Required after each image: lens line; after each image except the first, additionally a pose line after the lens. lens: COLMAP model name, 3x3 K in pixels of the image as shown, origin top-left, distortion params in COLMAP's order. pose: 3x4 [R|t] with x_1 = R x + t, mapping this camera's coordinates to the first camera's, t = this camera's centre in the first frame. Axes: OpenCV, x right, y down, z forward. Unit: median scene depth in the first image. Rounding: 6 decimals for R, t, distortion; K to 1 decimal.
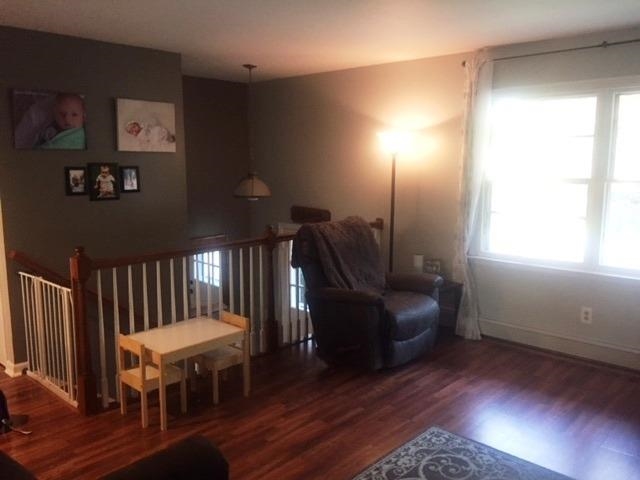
lens RADIAL K [[543.7, 0, 320.0], [0, 543.7, 240.0], [0, 0, 1]] dist [0.072009, -0.099865]
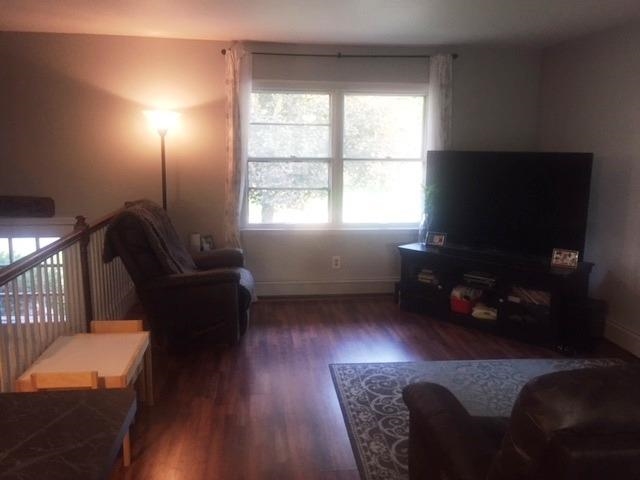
lens RADIAL K [[543.7, 0, 320.0], [0, 543.7, 240.0], [0, 0, 1]] dist [0.072009, -0.099865]
pose [[0.641756, -0.120995, 0.757304, -0.513931], [0.096652, 0.992363, 0.076646, -0.019811], [-0.760794, 0.024007, 0.648550, 0.179124]]
